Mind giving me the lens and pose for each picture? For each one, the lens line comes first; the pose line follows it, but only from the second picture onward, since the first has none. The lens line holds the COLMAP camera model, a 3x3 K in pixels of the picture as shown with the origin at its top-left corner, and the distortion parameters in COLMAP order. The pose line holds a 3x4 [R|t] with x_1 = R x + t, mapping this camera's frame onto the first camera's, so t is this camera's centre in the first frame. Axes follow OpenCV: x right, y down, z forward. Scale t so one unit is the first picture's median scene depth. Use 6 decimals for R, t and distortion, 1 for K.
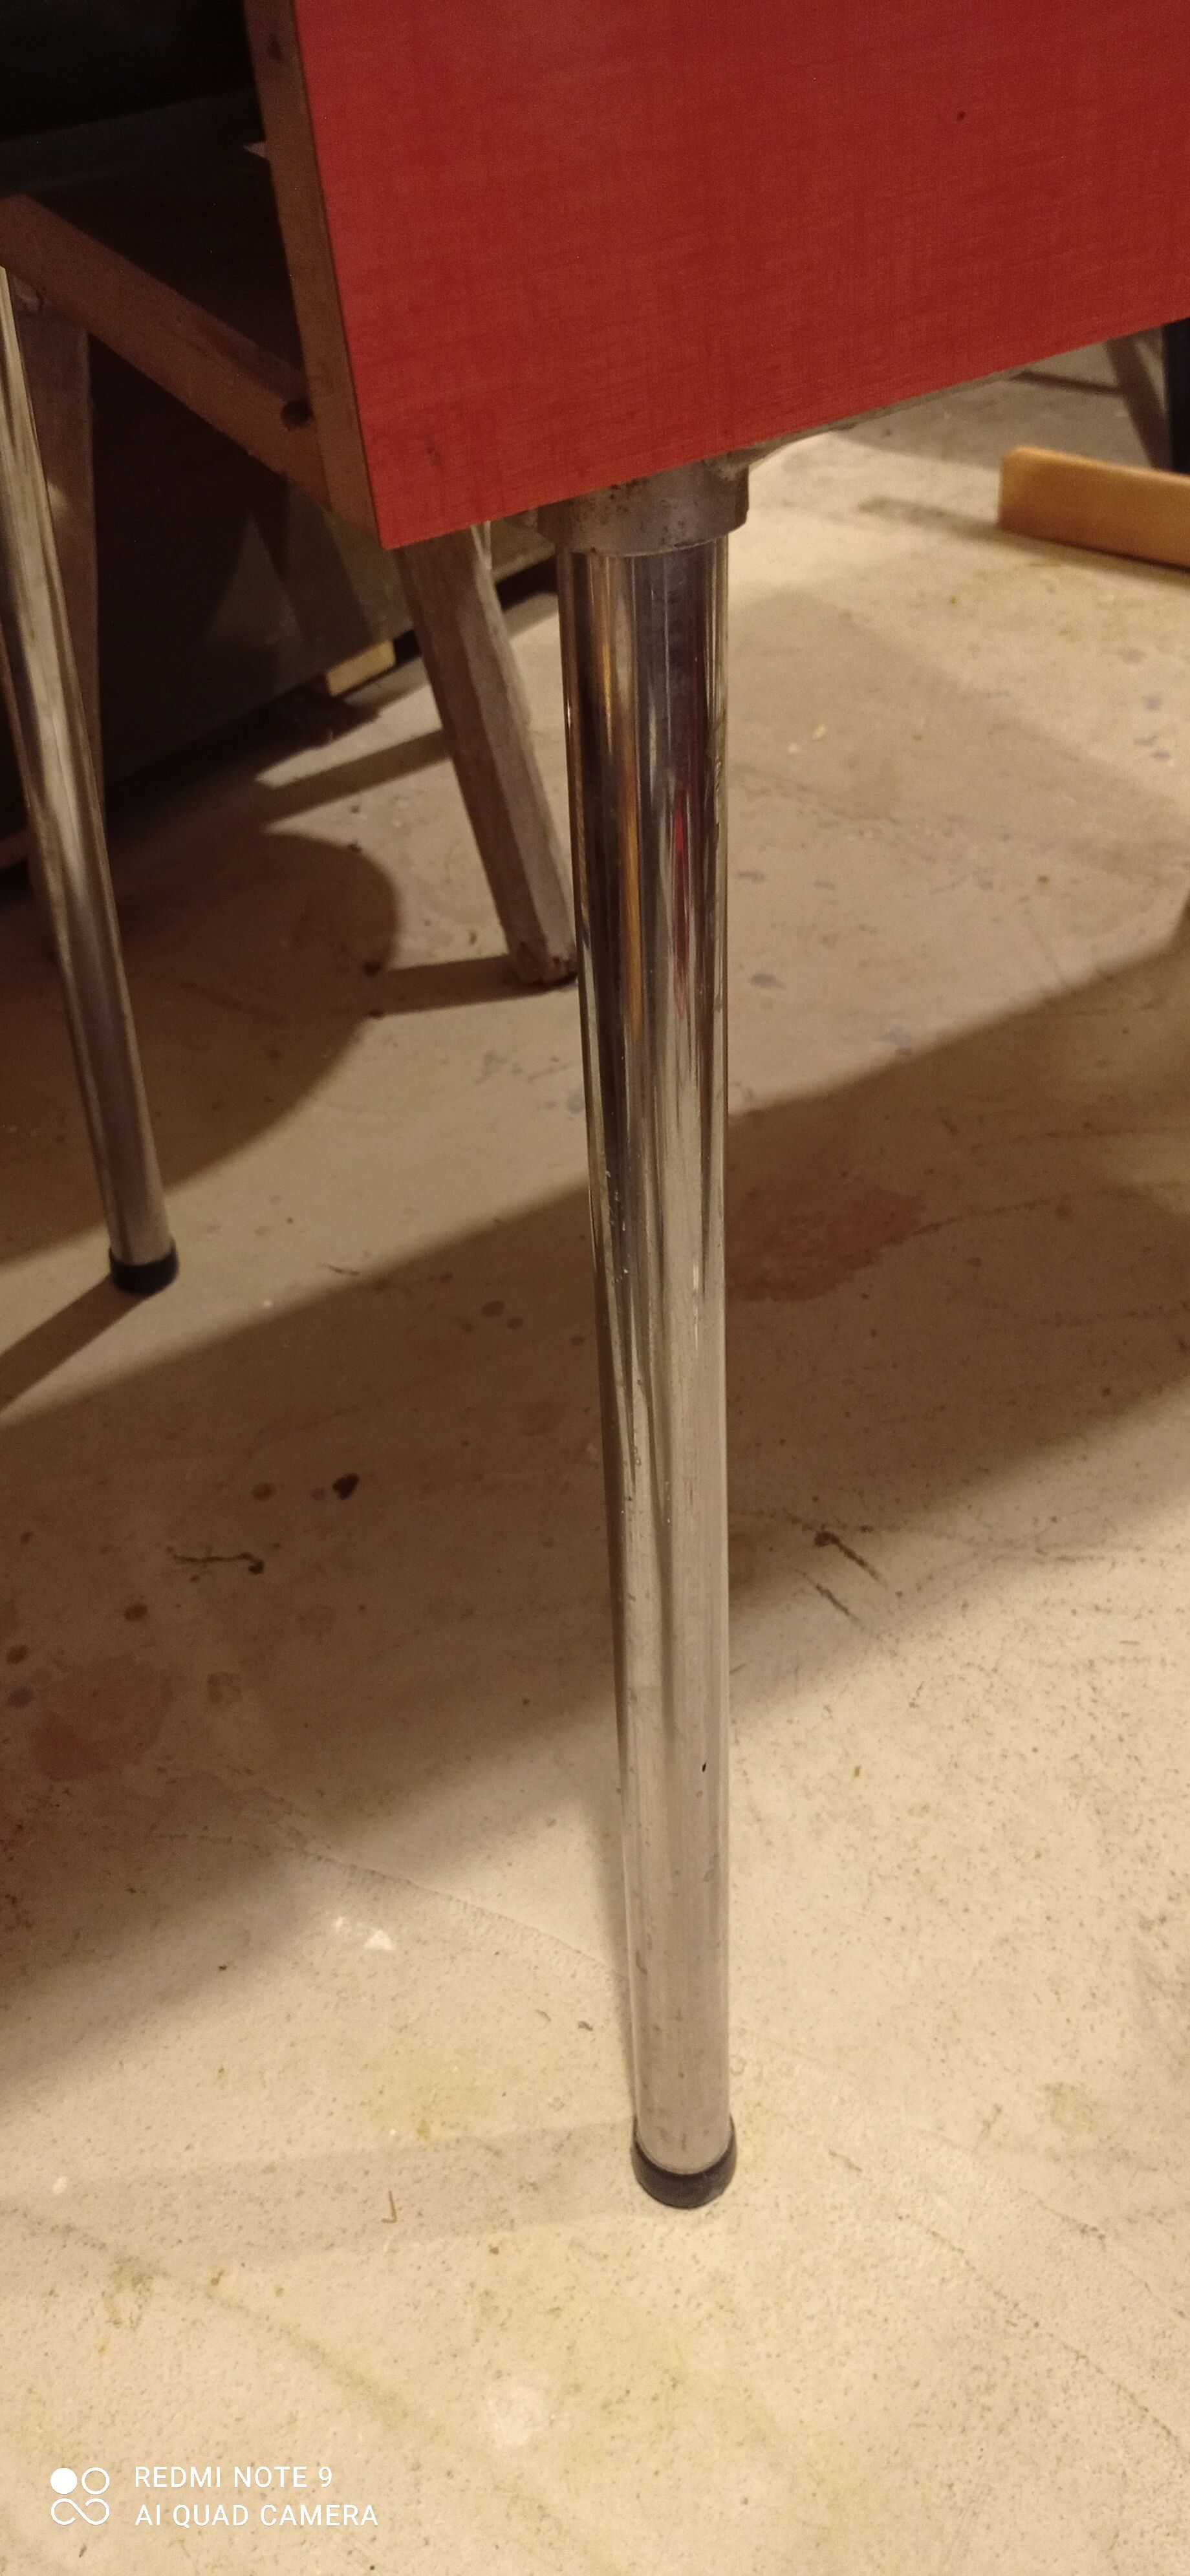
lens RADIAL K [[1933.9, 0, 587.9], [0, 1933.9, 1282.0], [0, 0, 1]] dist [0.023508, -0.026177]
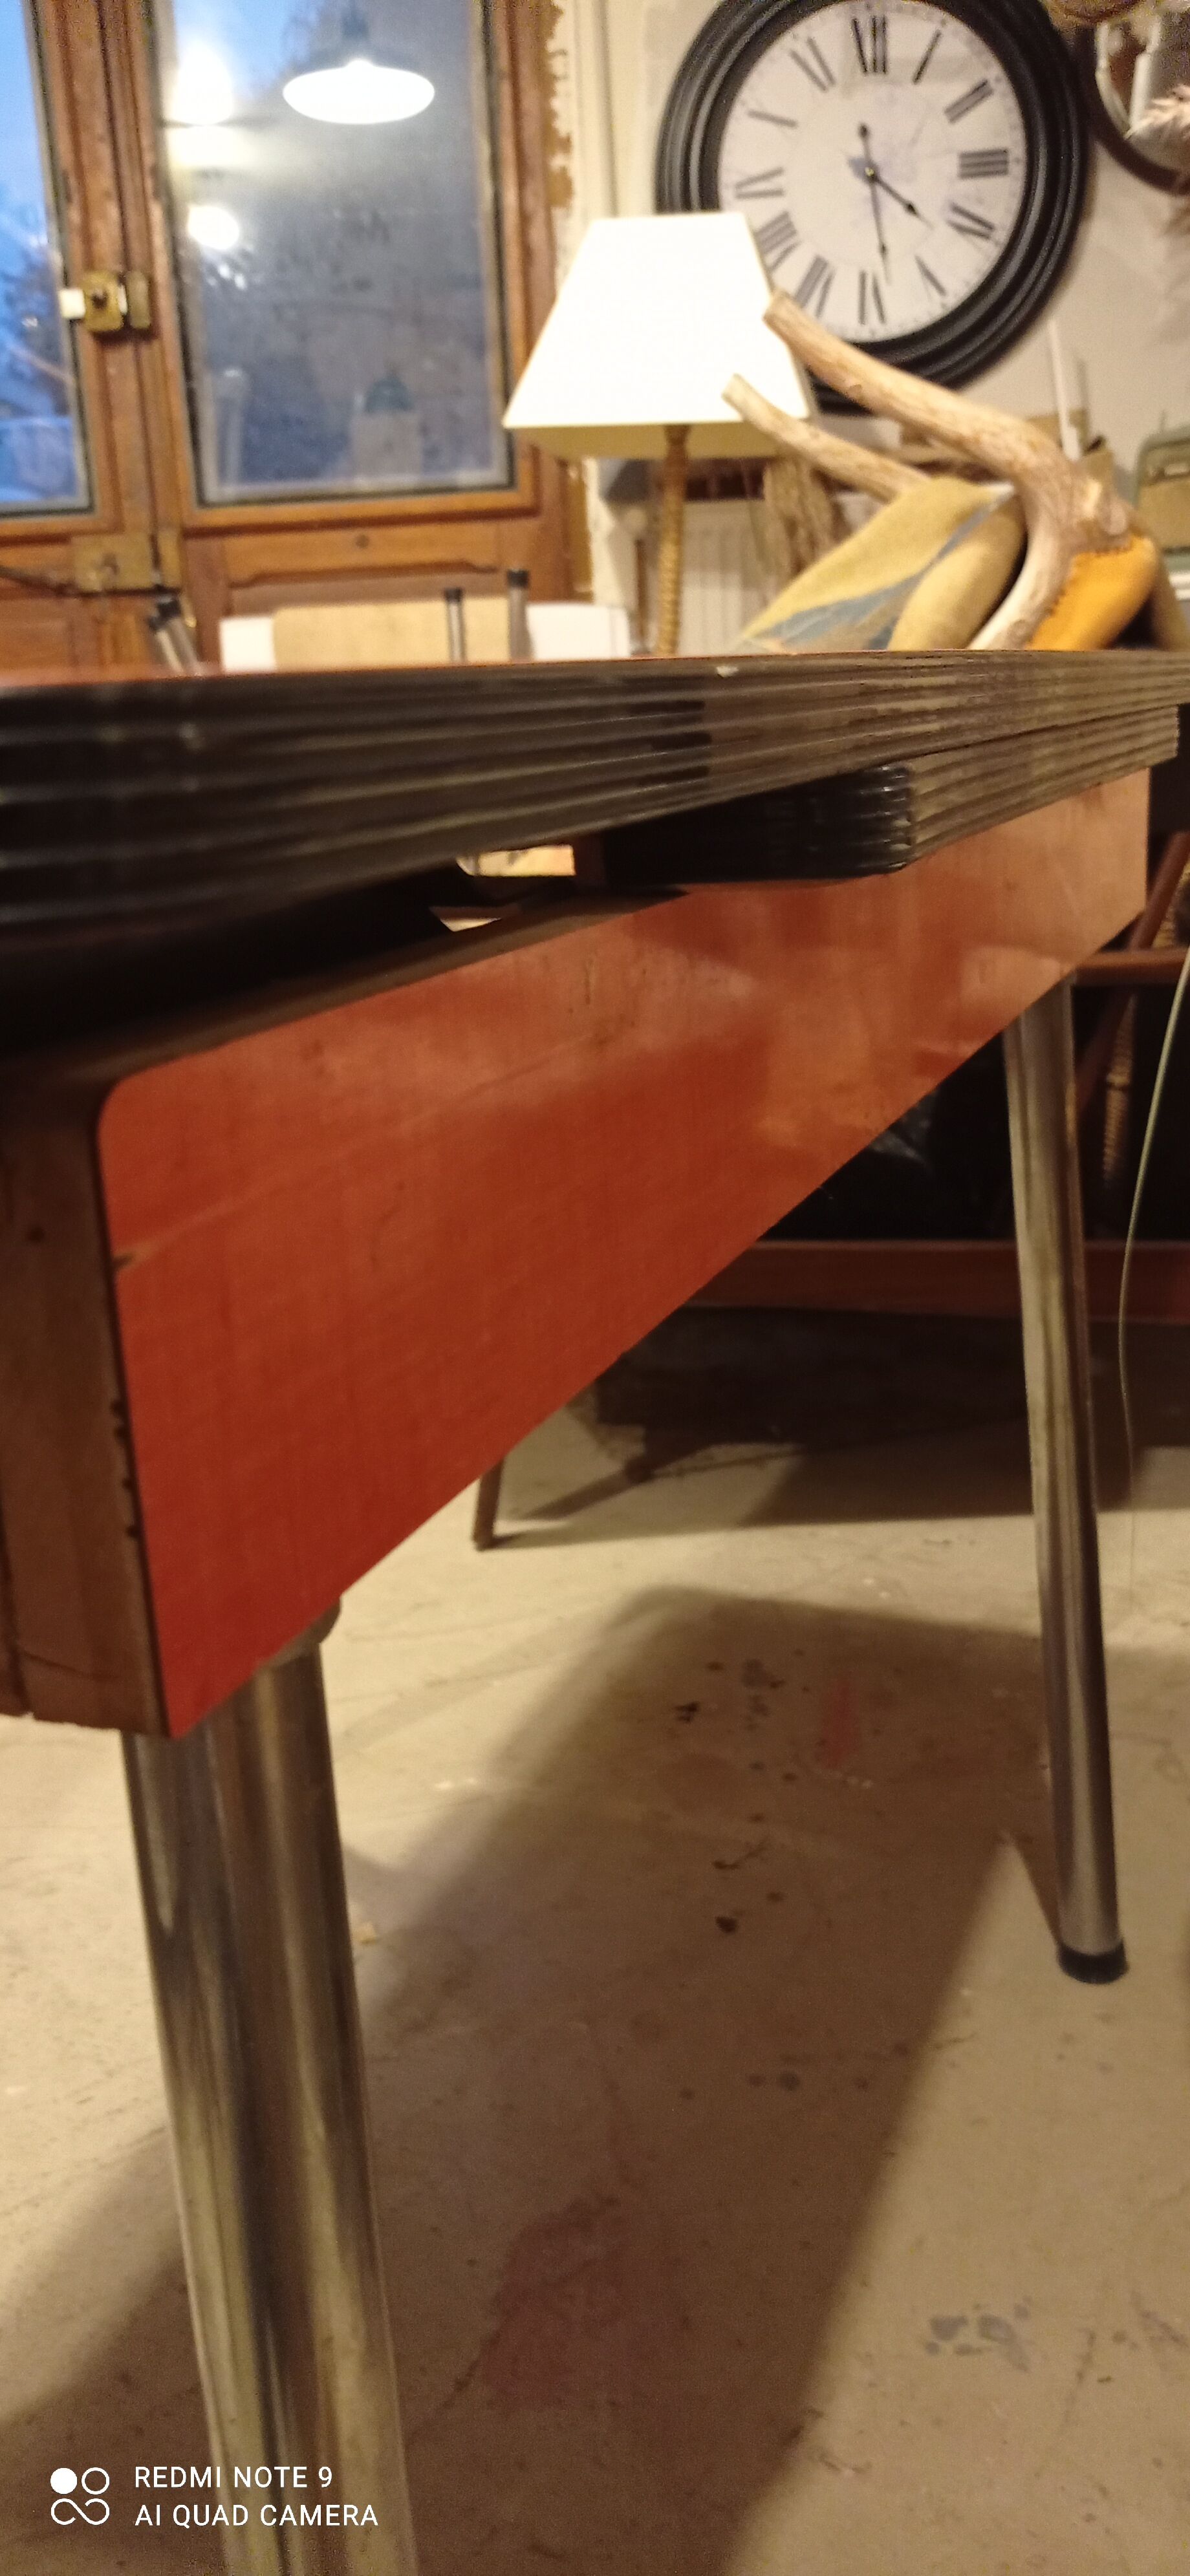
lens RADIAL K [[1933.9, 0, 587.9], [0, 1933.9, 1282.0], [0, 0, 1]] dist [0.023508, -0.026177]
pose [[-0.773943, 0.293933, -0.560905, 0.606438], [-0.333381, 0.563945, 0.755529, -1.212303], [0.538395, 0.771732, -0.338470, 1.262581]]
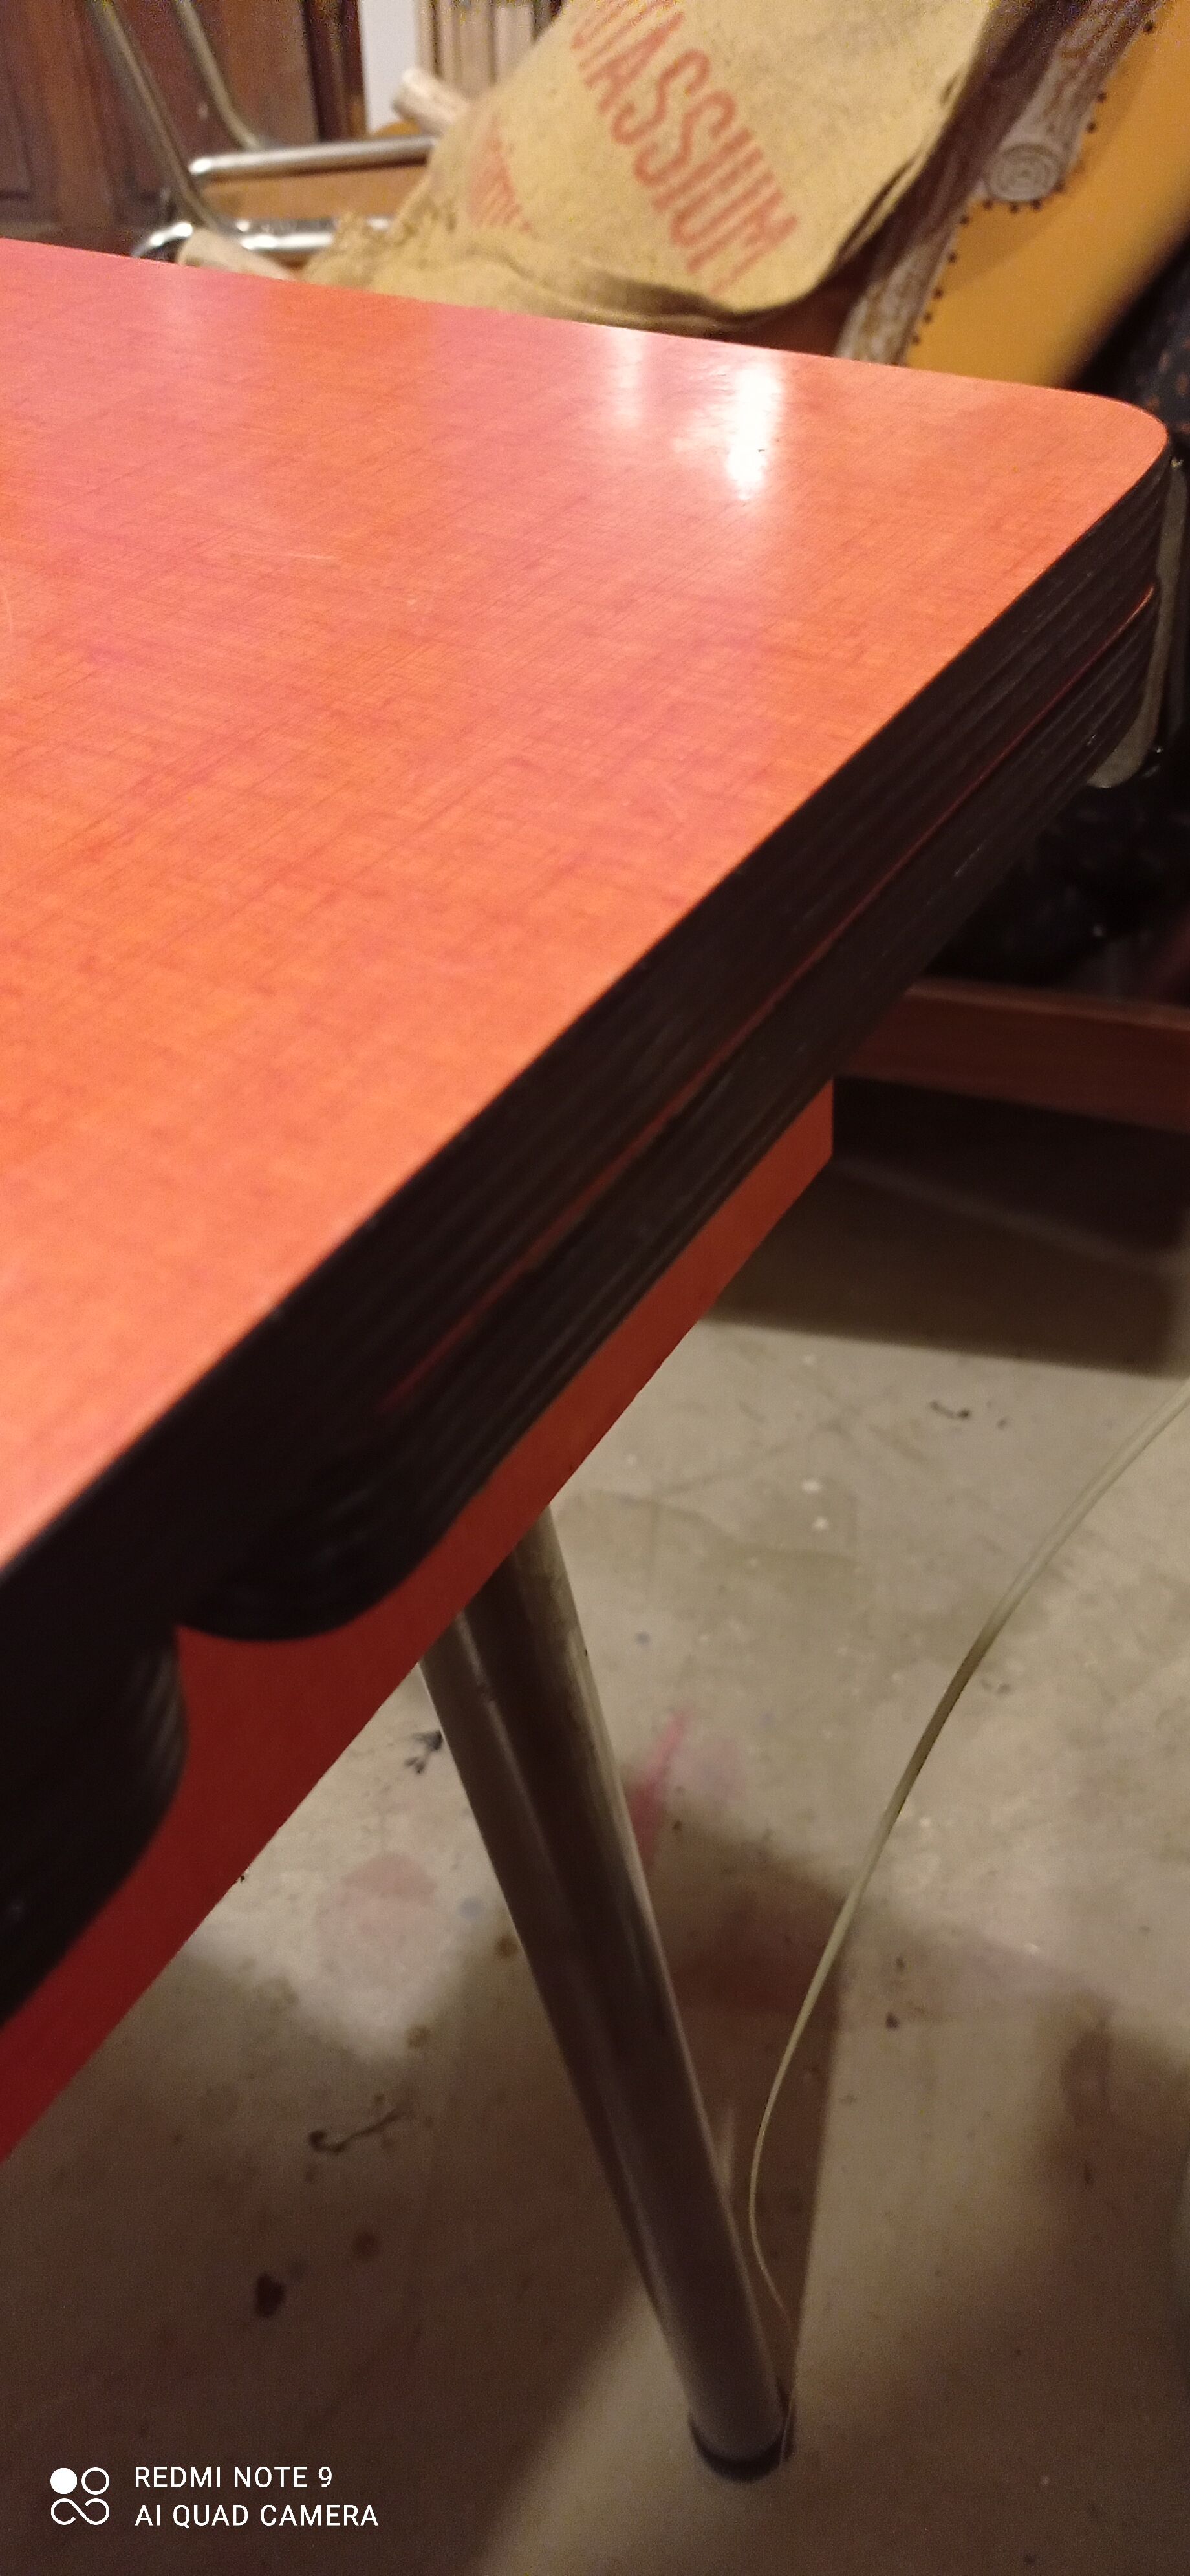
lens RADIAL K [[1933.9, 0, 587.9], [0, 1933.9, 1282.0], [0, 0, 1]] dist [0.023508, -0.026177]
pose [[-0.894897, 0.381344, -0.231811, -0.259907], [-0.198883, 0.124215, 0.972119, -0.903183], [0.399507, 0.916050, -0.035316, 0.835865]]
